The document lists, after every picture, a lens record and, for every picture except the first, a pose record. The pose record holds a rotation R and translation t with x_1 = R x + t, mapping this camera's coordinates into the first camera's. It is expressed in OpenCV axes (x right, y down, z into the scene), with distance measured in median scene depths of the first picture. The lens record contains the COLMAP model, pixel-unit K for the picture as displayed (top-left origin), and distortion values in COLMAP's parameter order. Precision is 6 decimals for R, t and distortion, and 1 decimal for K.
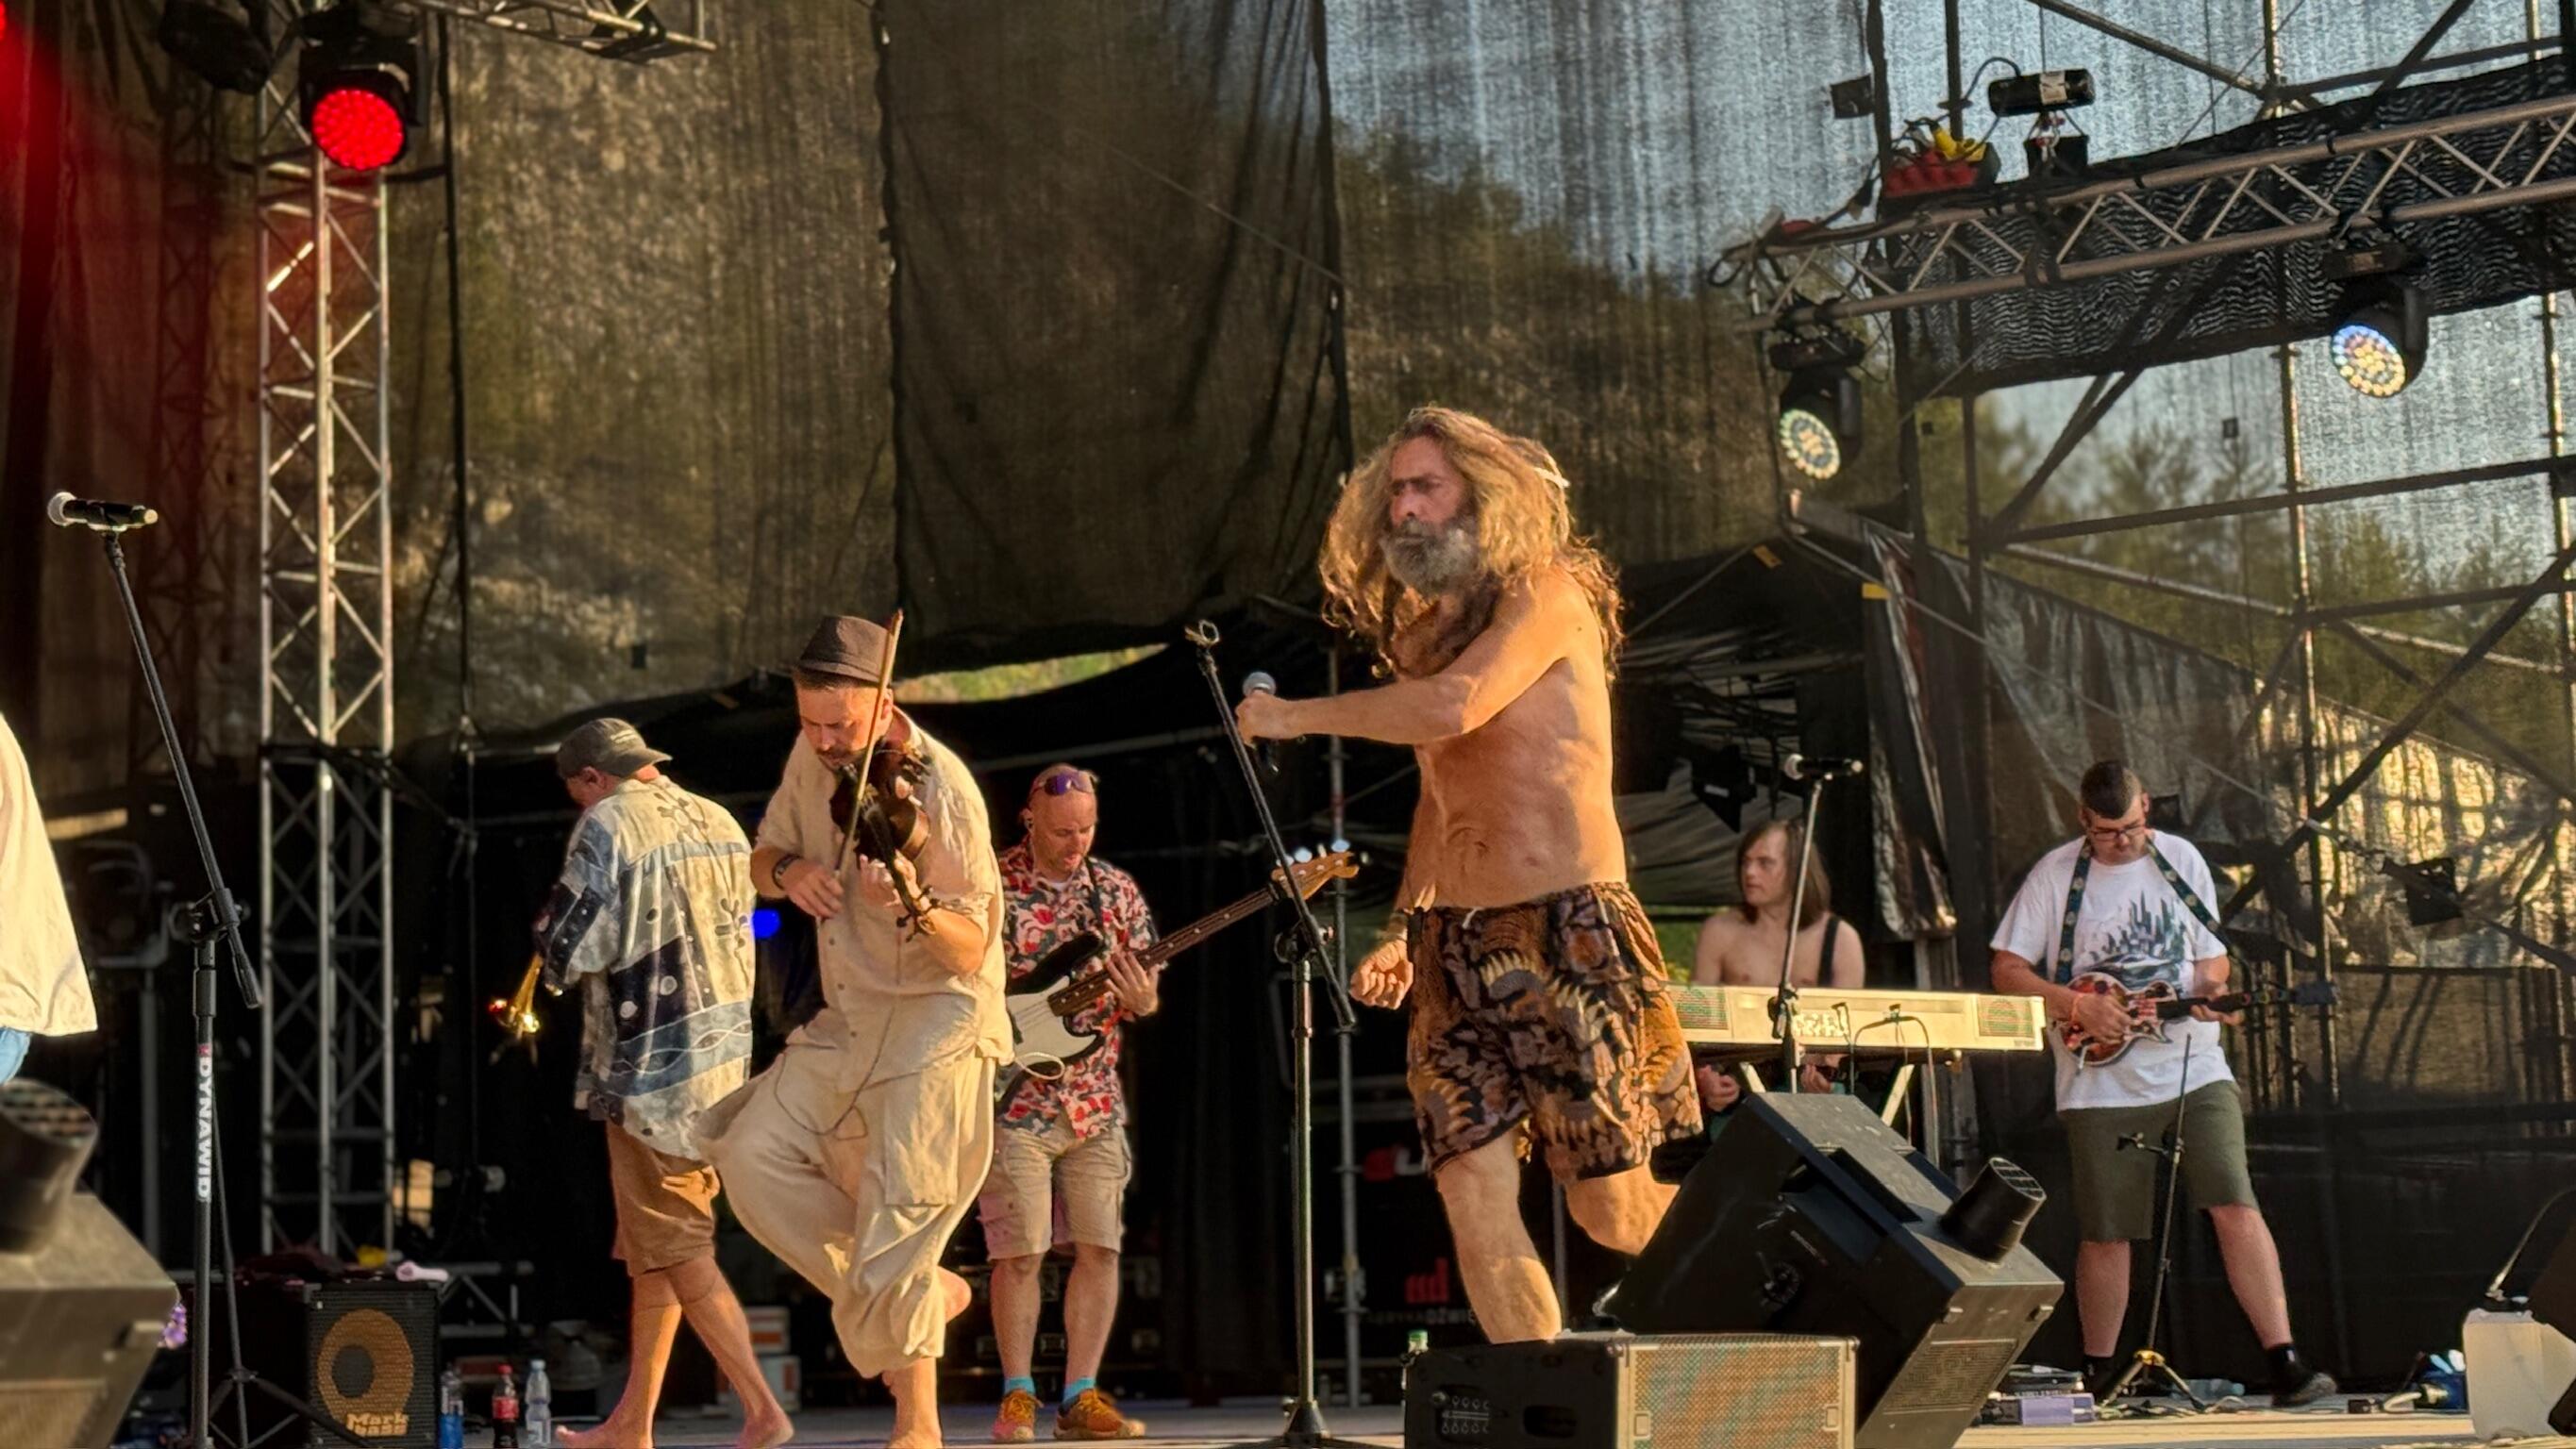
lens RADIAL K [[4978.4, 0, 1288.0], [0, 4978.4, 724.5], [0, 0, 1]] dist [0.172116, 0.067712]
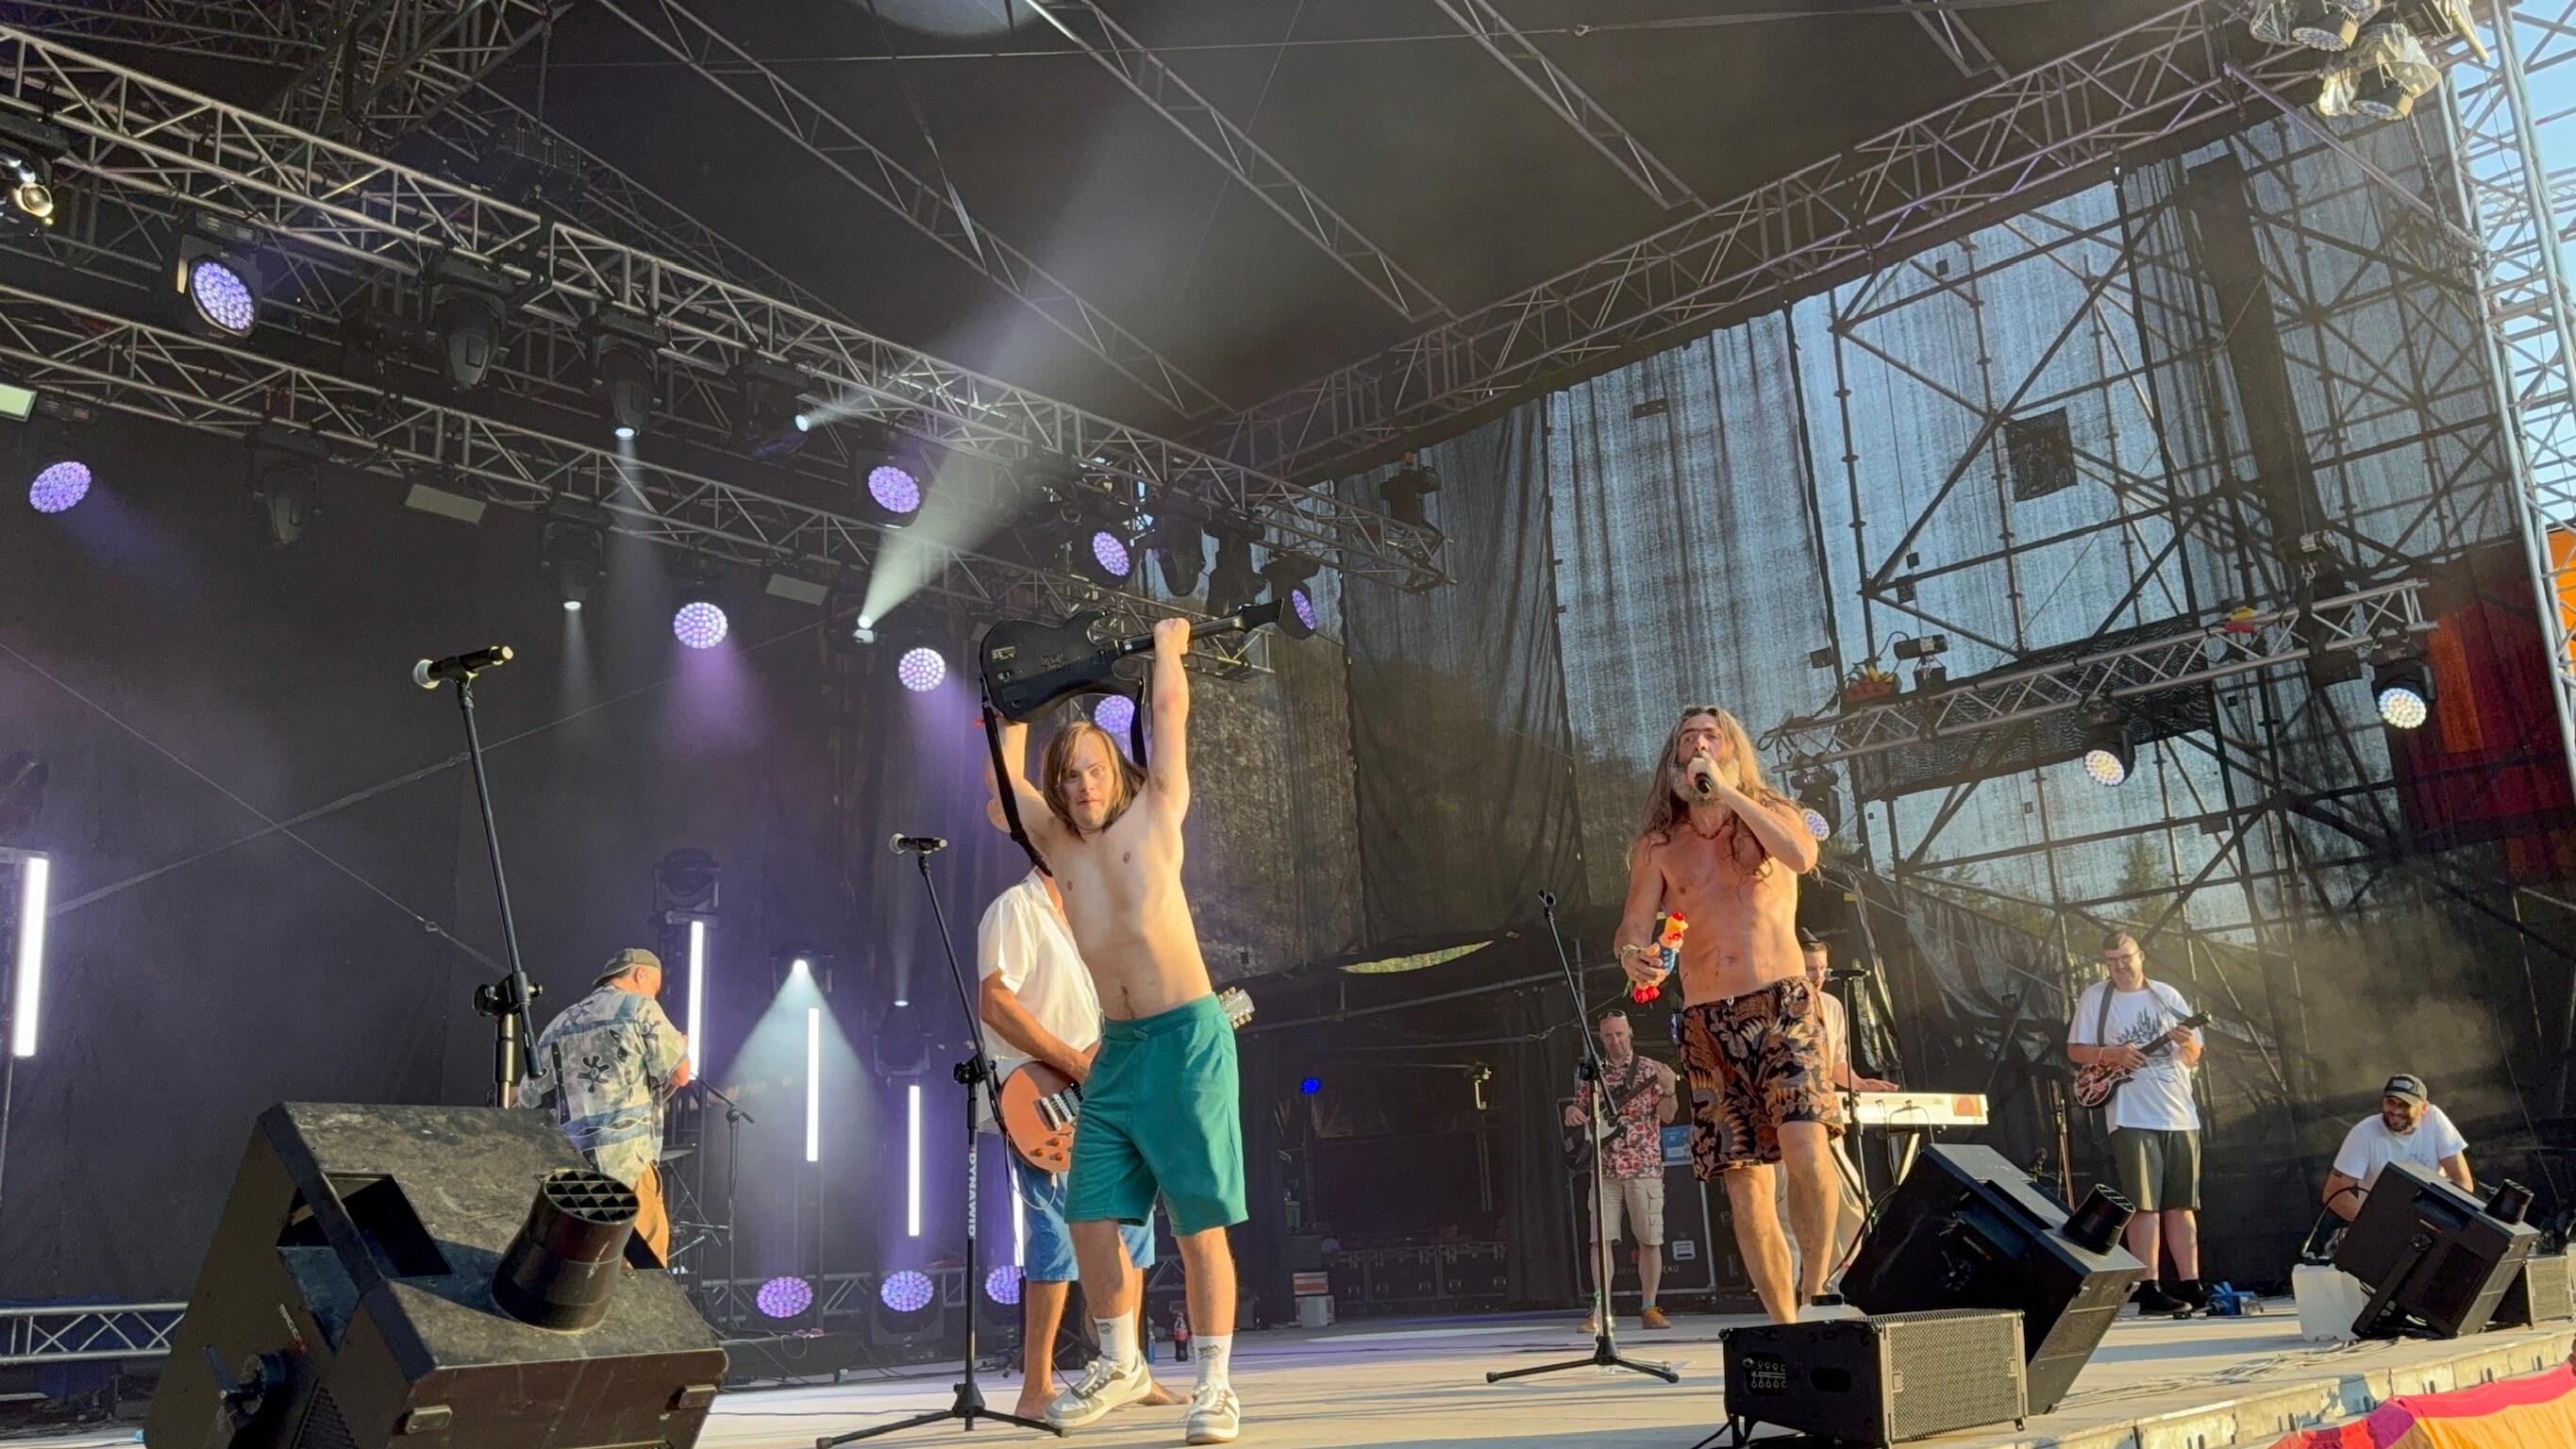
lens RADIAL K [[2153.0, 0, 1360.8], [0, 2153.0, 760.8], [0, 0, 1]] dist [0.193660, -0.420597]
pose [[0.995816, -0.046491, -0.078665, -0.007937], [0.037595, 0.993108, -0.111014, 0.008992], [0.083284, 0.107592, 0.990701, 0.112497]]
